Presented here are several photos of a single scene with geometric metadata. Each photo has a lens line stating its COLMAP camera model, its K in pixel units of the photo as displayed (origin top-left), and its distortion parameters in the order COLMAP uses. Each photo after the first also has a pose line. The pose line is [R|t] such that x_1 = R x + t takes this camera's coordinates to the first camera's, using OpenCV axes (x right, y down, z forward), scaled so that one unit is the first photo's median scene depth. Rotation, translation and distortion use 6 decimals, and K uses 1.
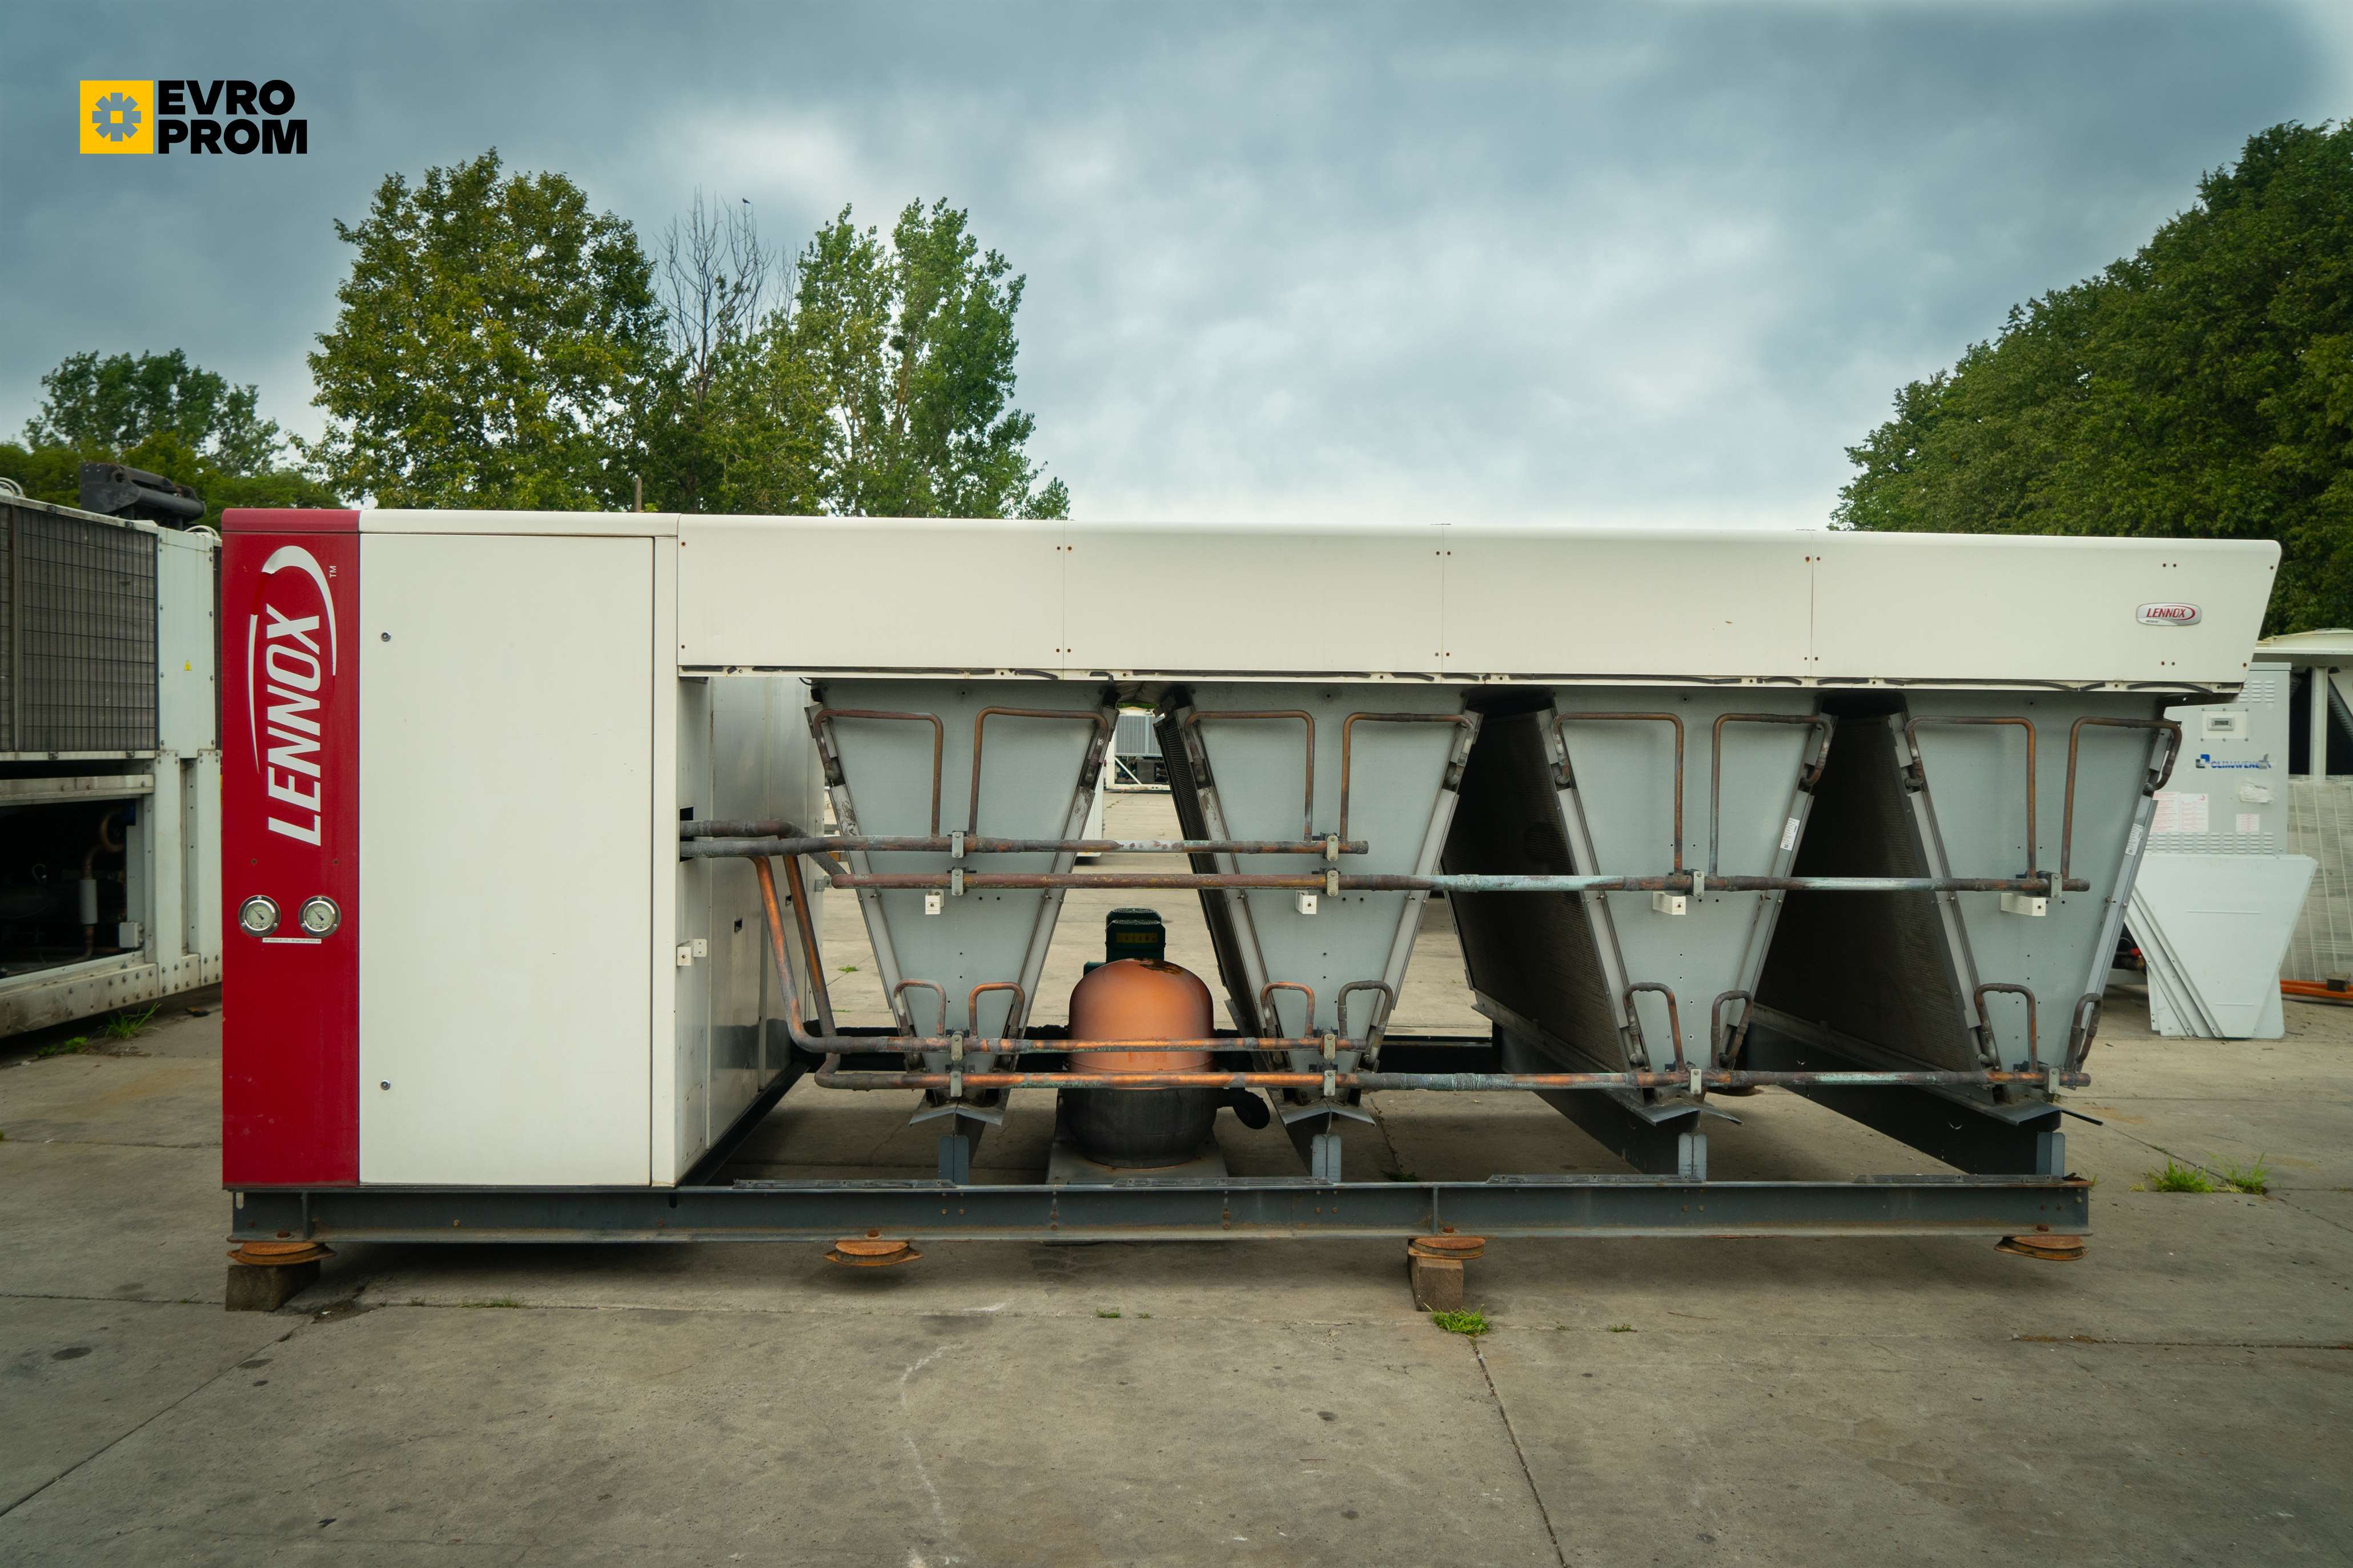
lens RADIAL K [[1505.6, 0, 1179.4], [0, 1505.6, 788.0], [0, 0, 1]] dist [-0.028760, 0.012800]
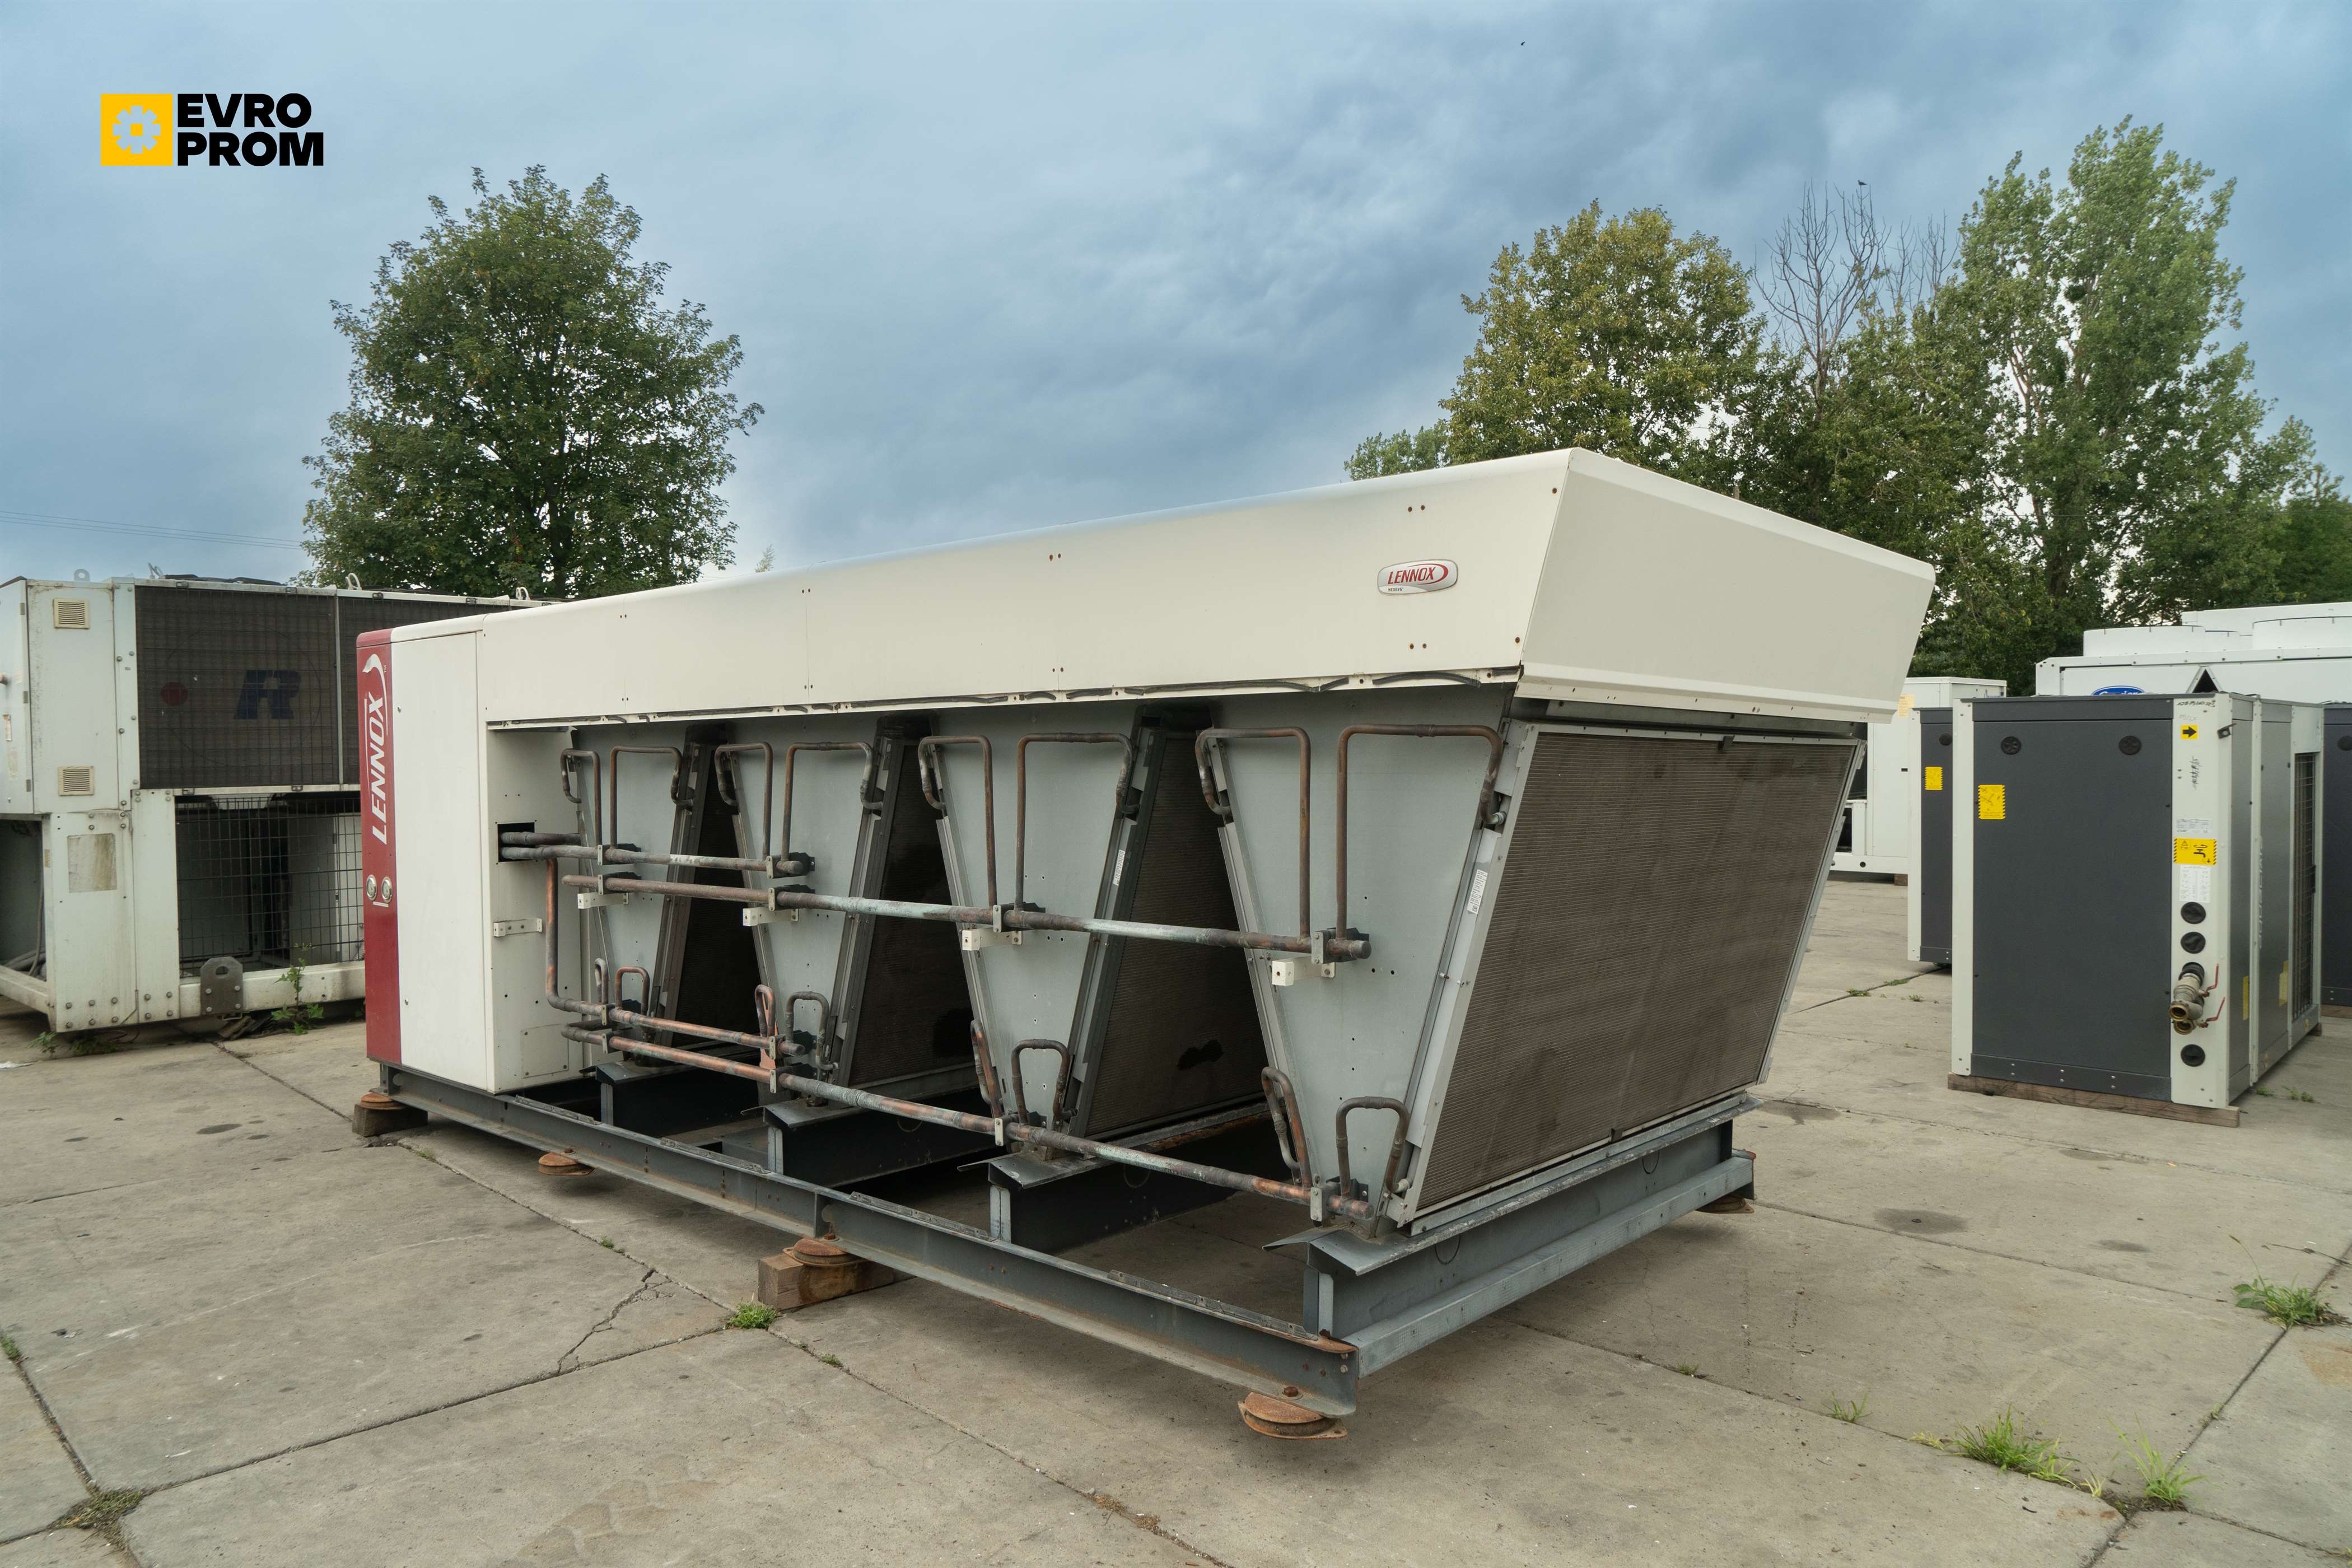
lens RADIAL K [[1505.1, 0, 1262.2], [0, 1505.1, 800.8], [0, 0, 1]] dist [-0.028760, 0.012800]
pose [[0.751161, 0.003079, -0.660112, 1.082521], [0.001107, 0.999982, 0.005924, -0.014621], [0.660118, -0.005180, 0.751144, 0.413086]]
